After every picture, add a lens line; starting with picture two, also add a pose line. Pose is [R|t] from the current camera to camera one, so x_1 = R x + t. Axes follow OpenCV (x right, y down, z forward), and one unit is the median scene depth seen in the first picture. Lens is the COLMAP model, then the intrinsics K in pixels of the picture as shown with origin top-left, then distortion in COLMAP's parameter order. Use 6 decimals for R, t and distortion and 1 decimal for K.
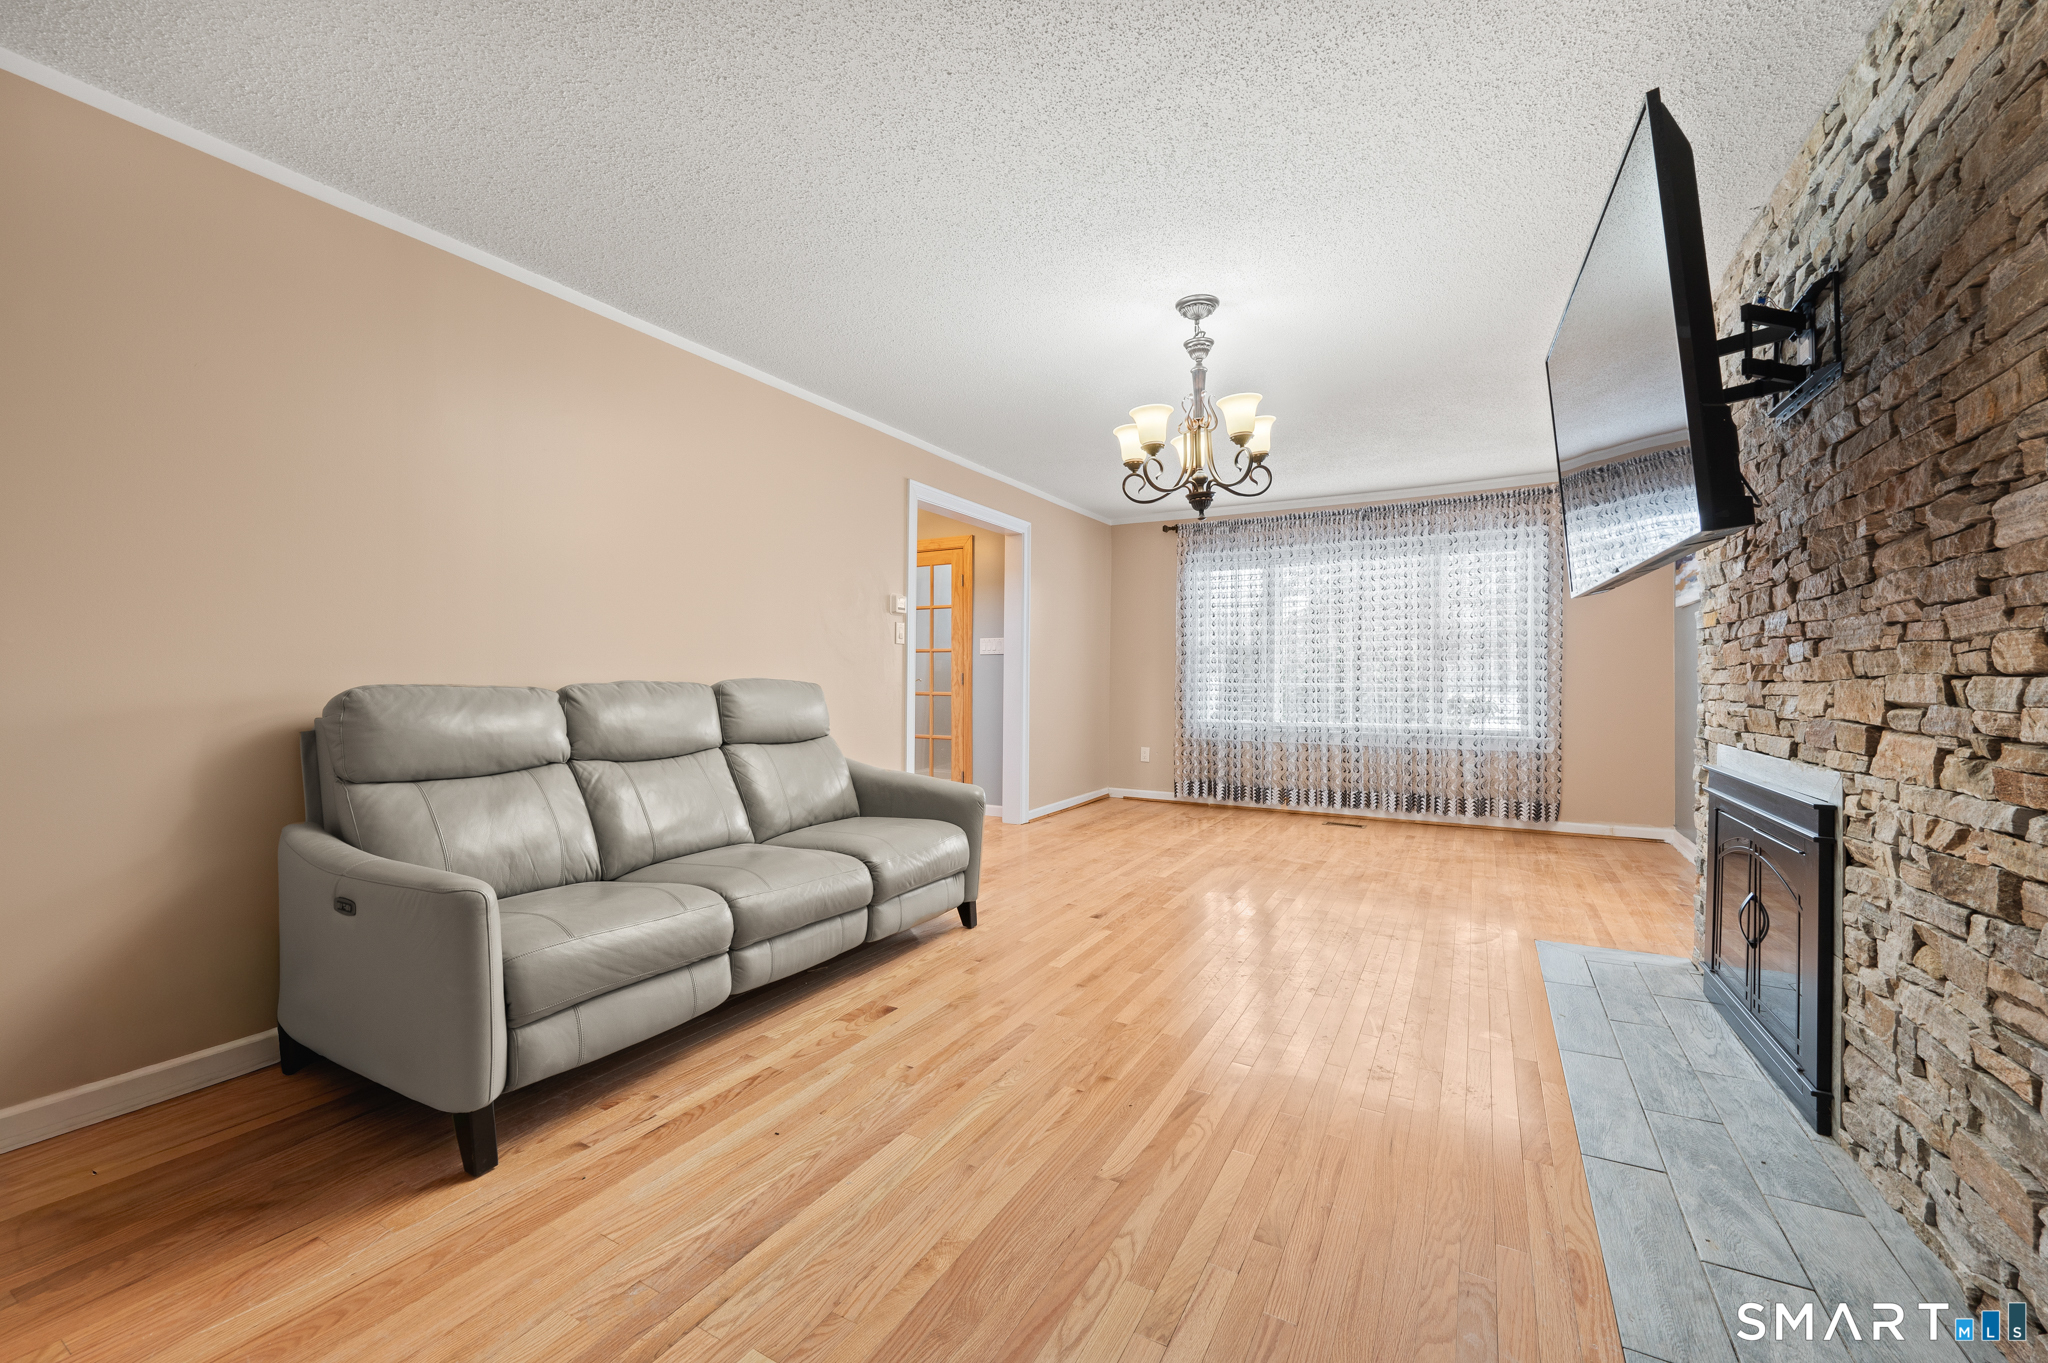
lens RADIAL K [[810.7, 0, 1030.2], [0, 810.7, 677.6], [0, 0, 1]] dist [-0.001298, -0.000193]
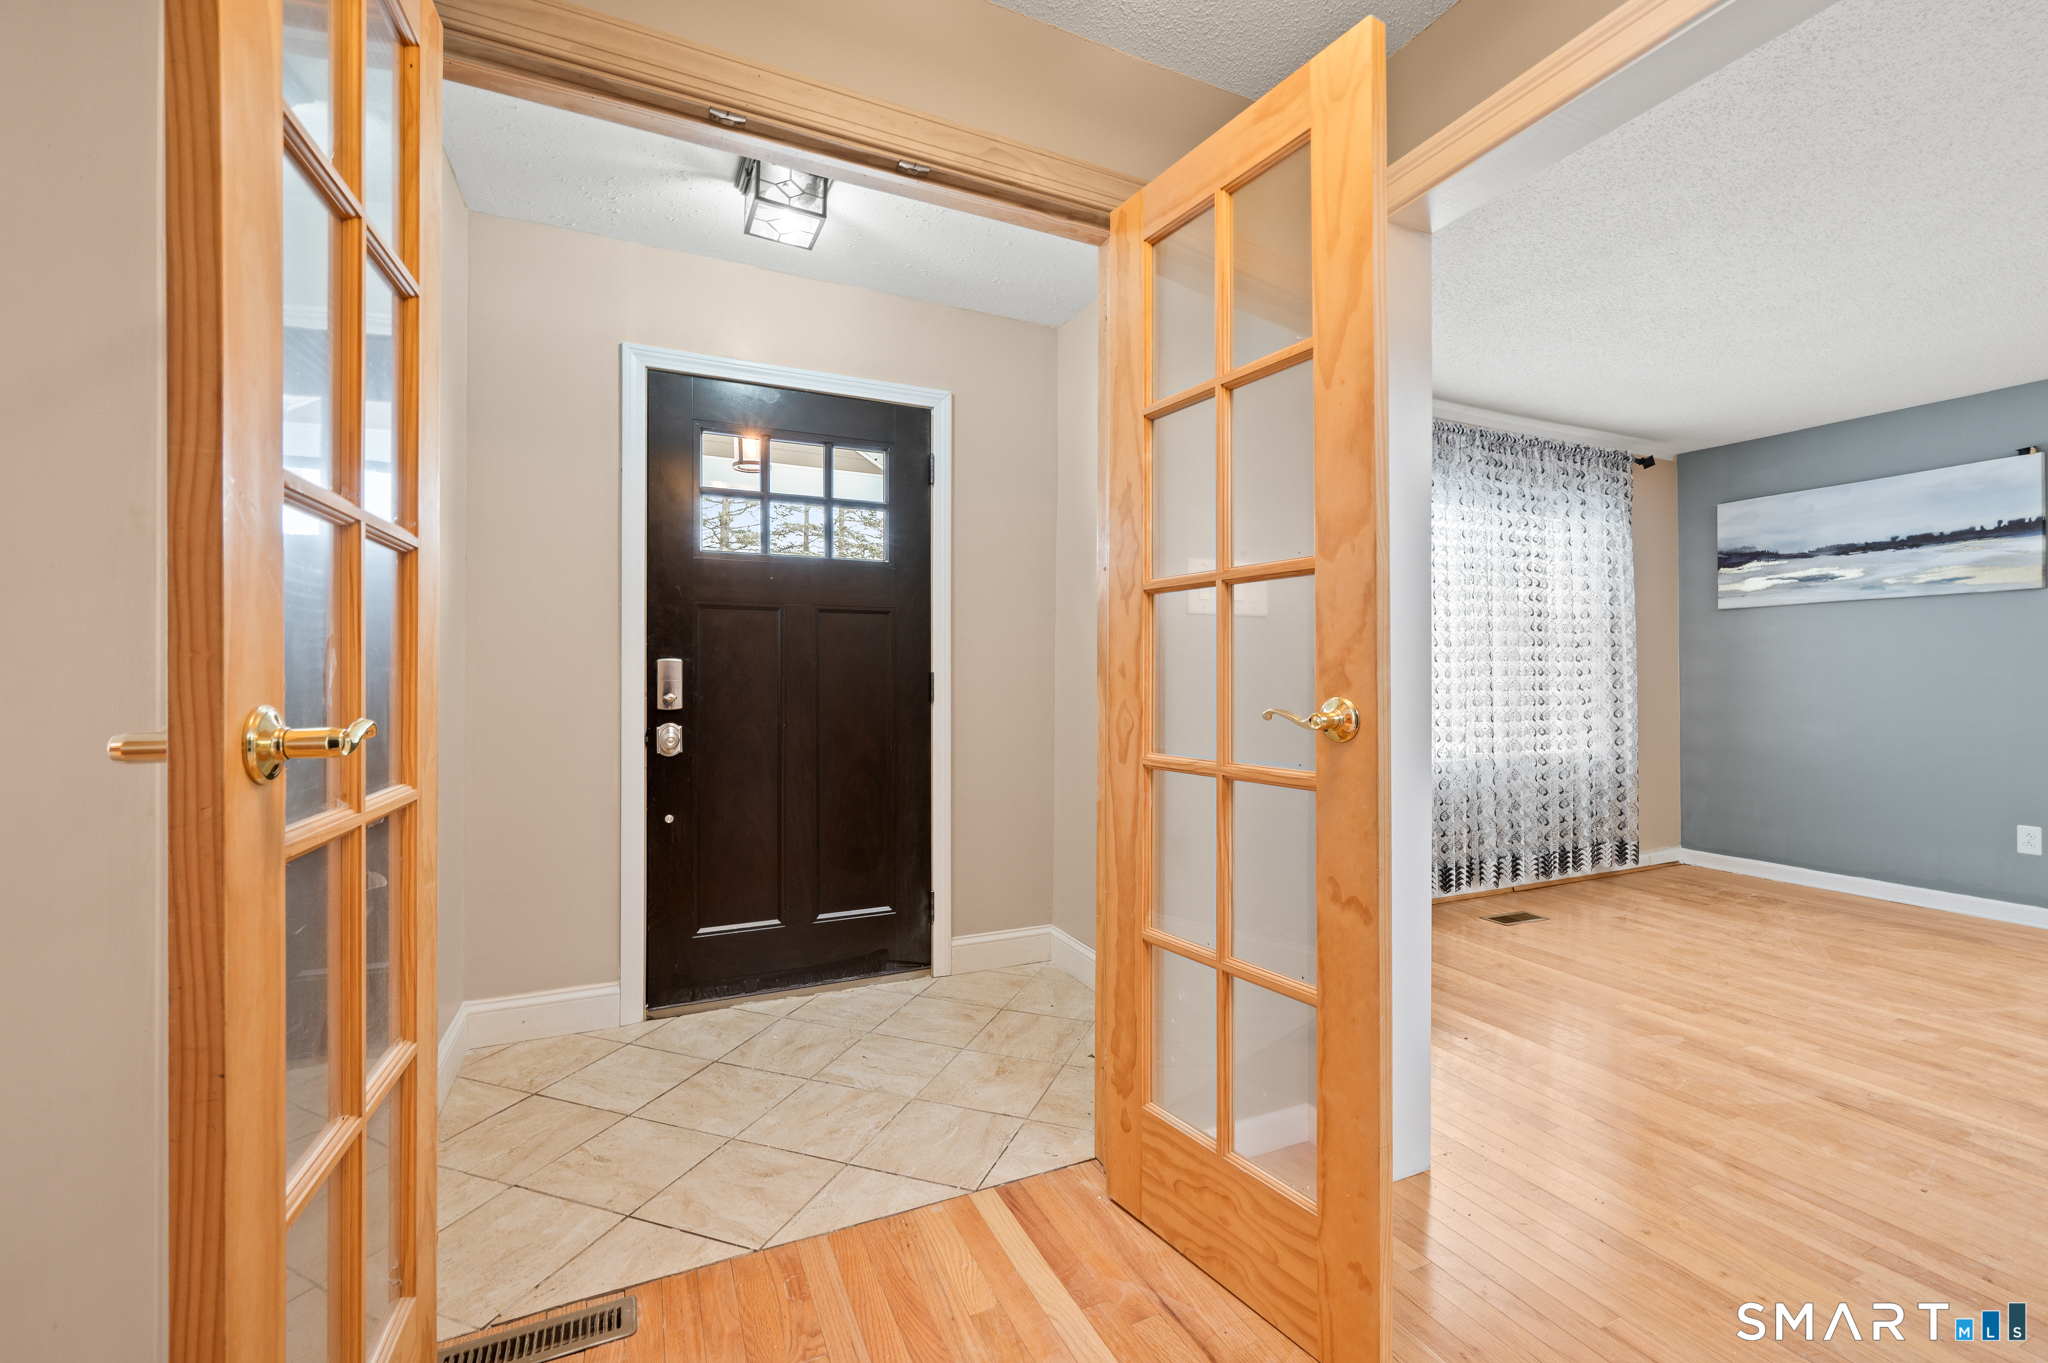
lens RADIAL K [[816.8, 0, 1036.5], [0, 816.8, 678.2], [0, 0, 1]] dist [0.000822, 0.000040]
pose [[0.589422, -0.000862, 0.807825, -0.710382], [-0.000807, 0.999998, 0.001655, -0.015111], [-0.807825, -0.001627, 0.589420, 1.835821]]
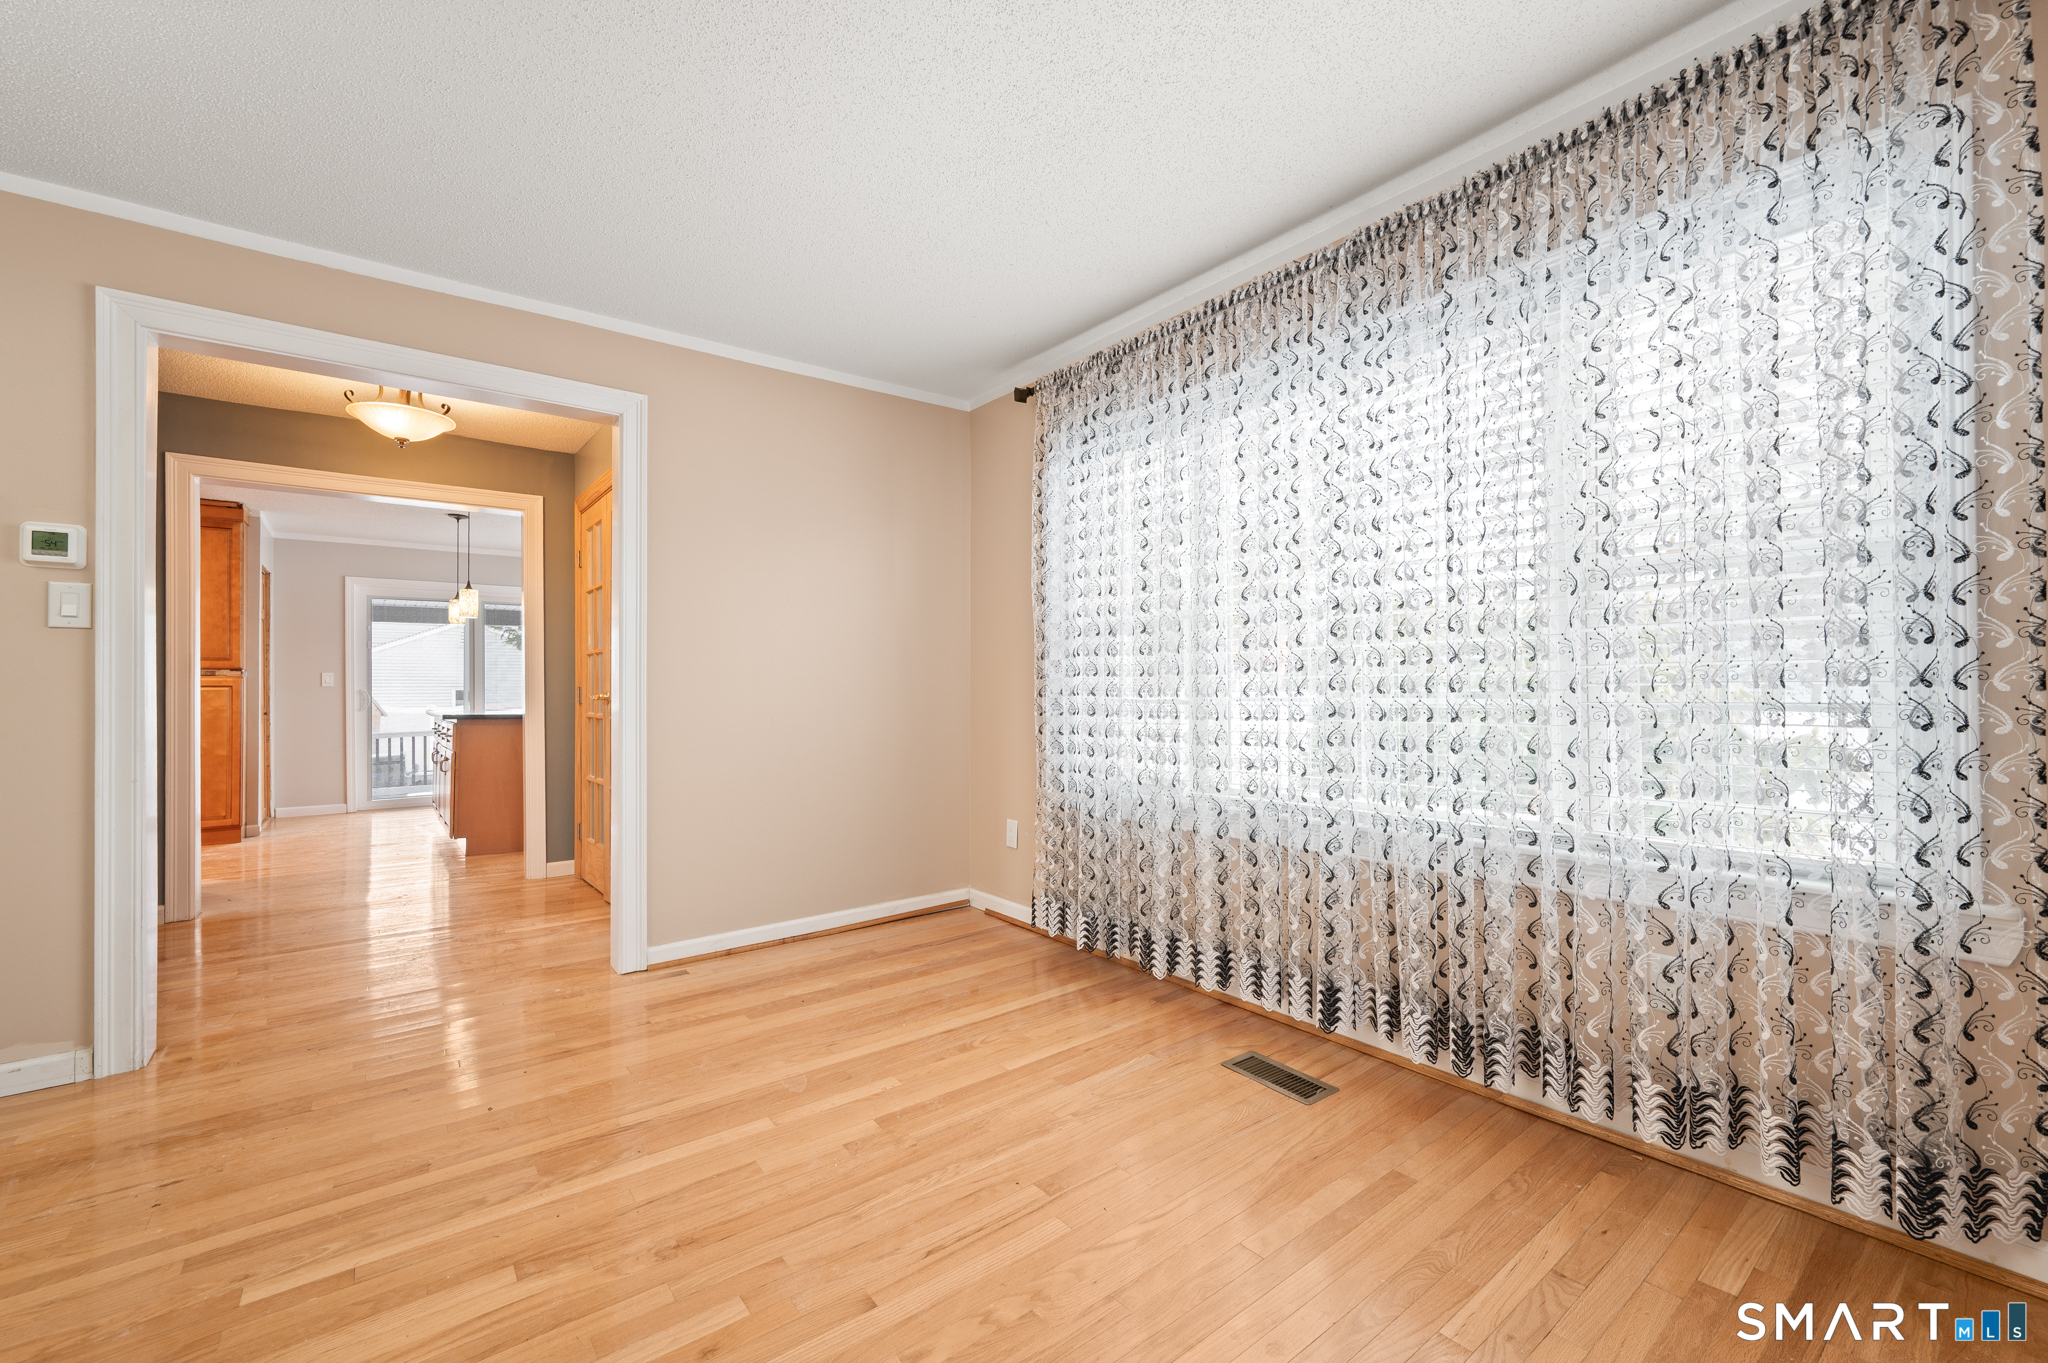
lens RADIAL K [[844.4, 0, 1024.0], [0, 844.4, 681.5], [0, 0, 1]] dist [-0.000800, -0.000277]
pose [[0.921561, -0.013435, -0.388000, 0.857865], [0.010853, 0.999902, -0.008844, 0.002442], [0.388081, 0.003940, 0.921617, 1.173823]]
